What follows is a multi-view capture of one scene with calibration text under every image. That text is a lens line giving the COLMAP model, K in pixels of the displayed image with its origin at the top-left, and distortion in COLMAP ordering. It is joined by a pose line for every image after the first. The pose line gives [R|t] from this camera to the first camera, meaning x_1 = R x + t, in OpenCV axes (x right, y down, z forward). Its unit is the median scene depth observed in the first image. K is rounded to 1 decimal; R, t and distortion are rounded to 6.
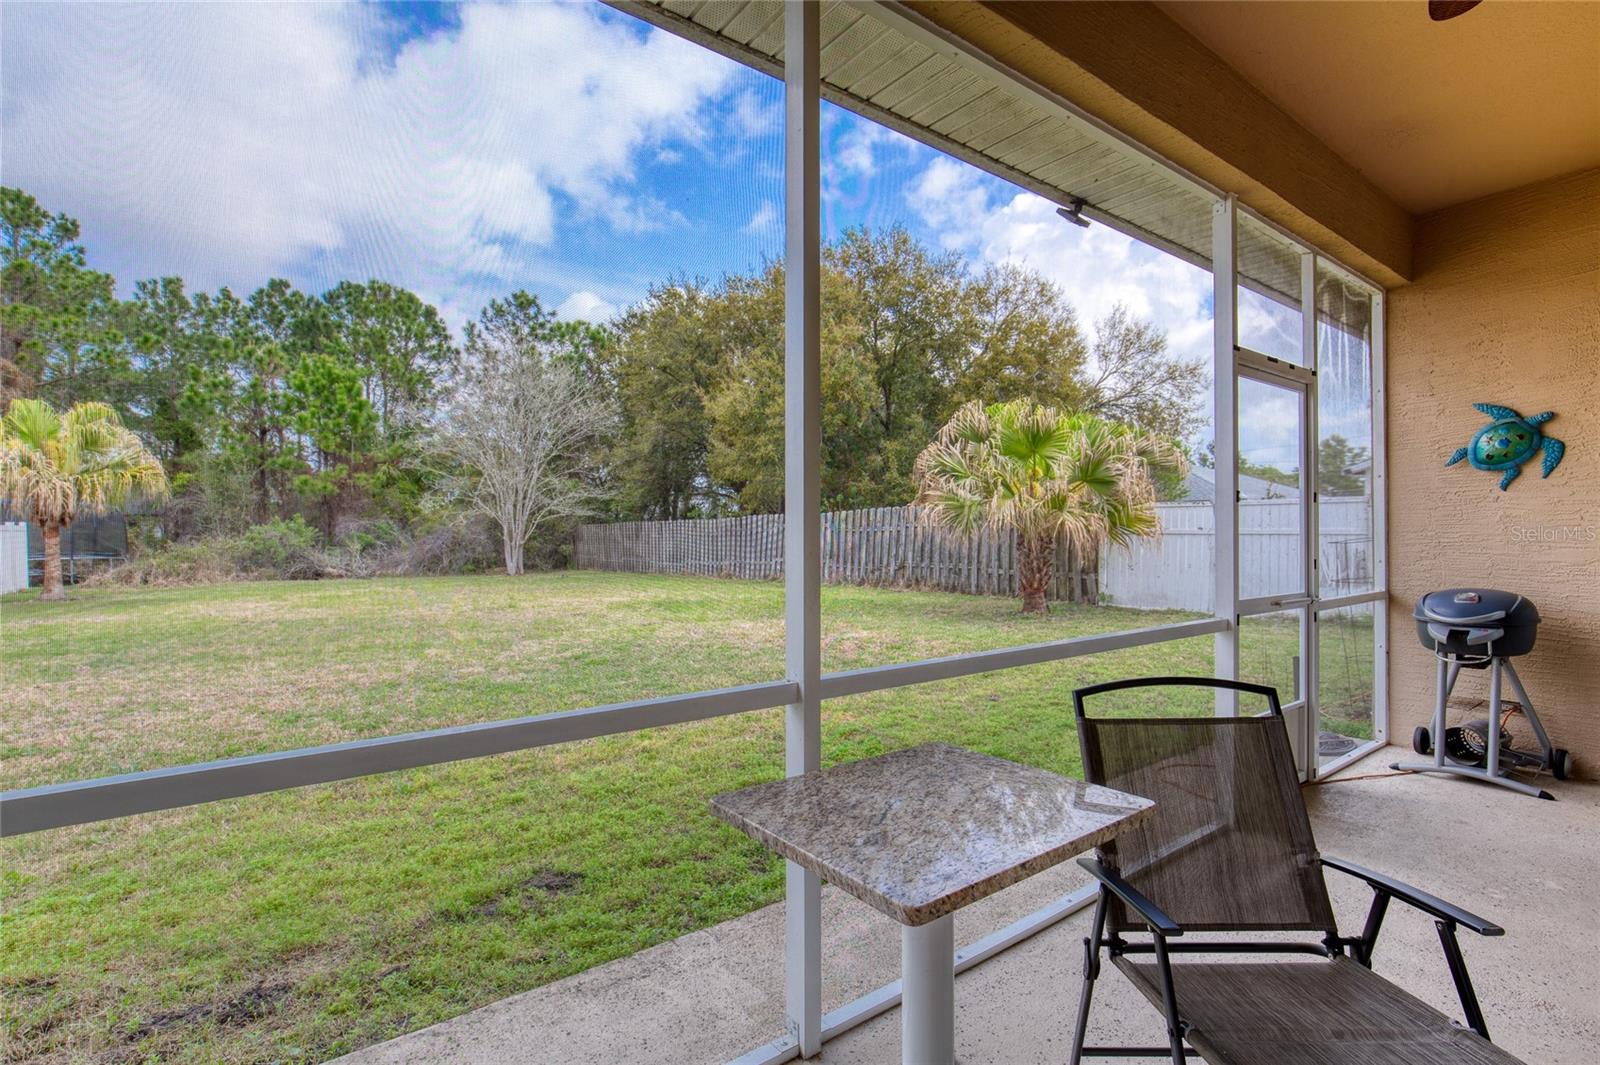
lens RADIAL K [[765.8, 0, 809.5], [0, 765.8, 531.1], [0, 0, 1]] dist [-0.011952, 0.006413]
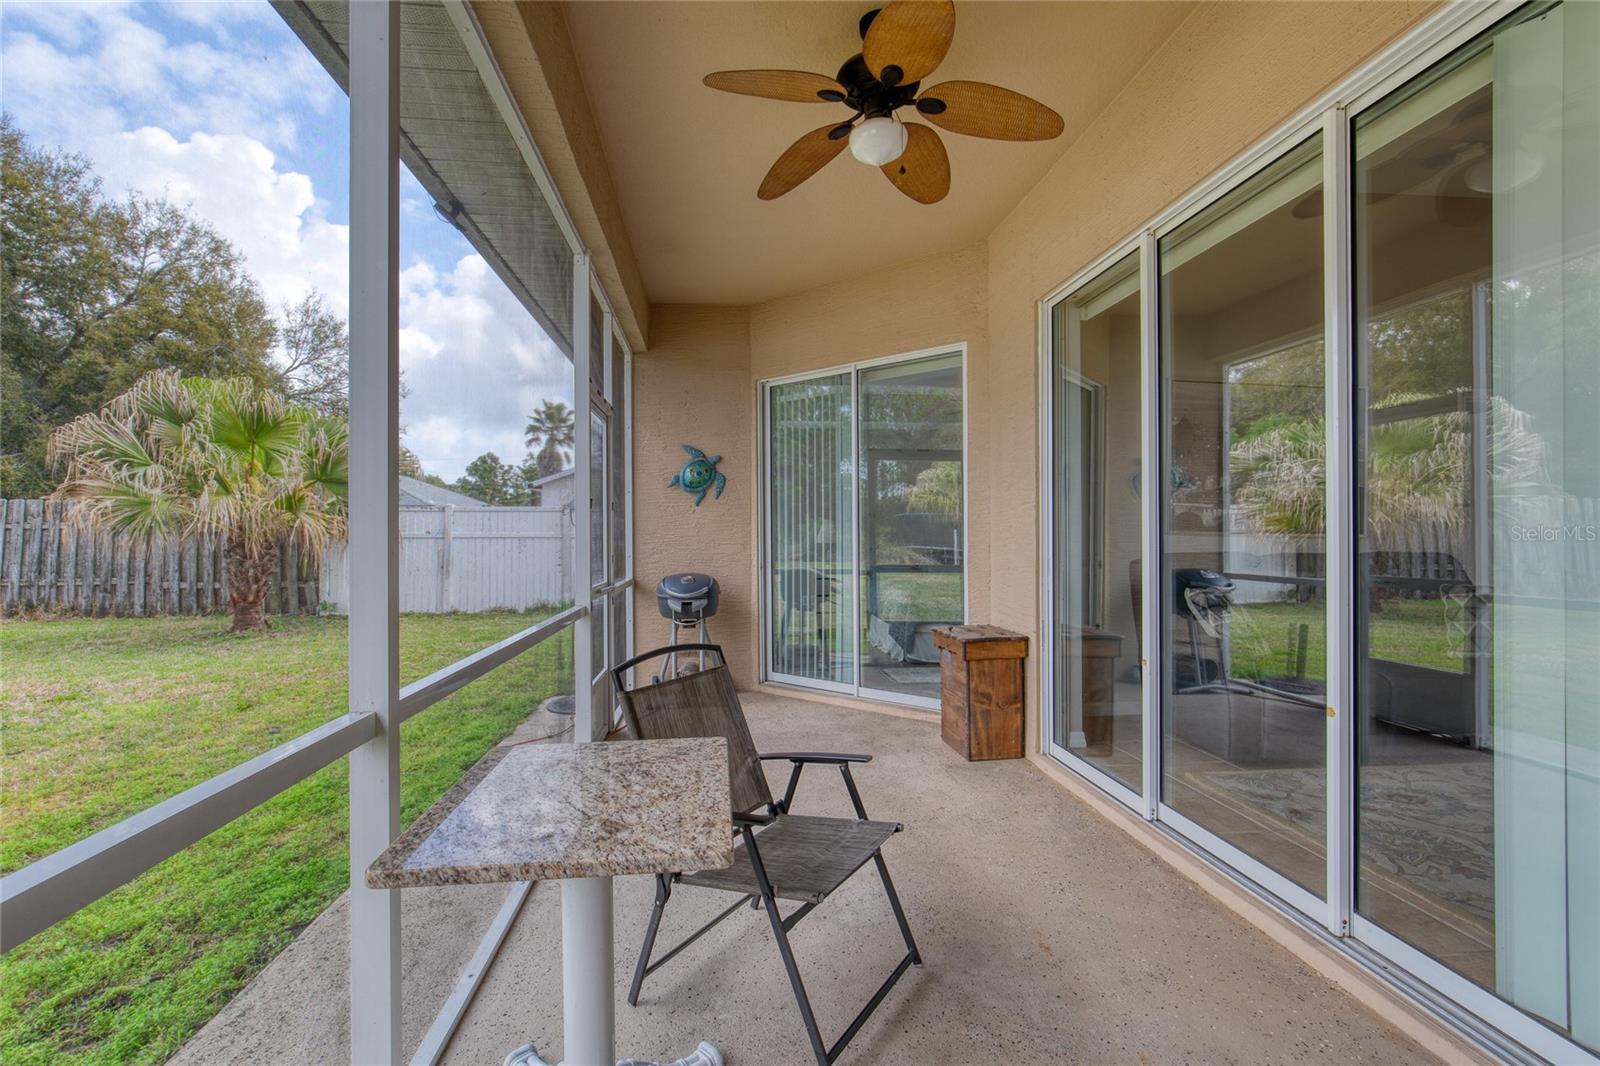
lens RADIAL K [[765.8, 0, 776.6], [0, 765.8, 536.7], [0, 0, 1]] dist [-0.011952, 0.006413]
pose [[0.491199, -0.001416, 0.871046, -0.153860], [0.002214, 0.999997, 0.000377, 0.002893], [-0.871045, 0.001743, 0.491201, 0.067616]]
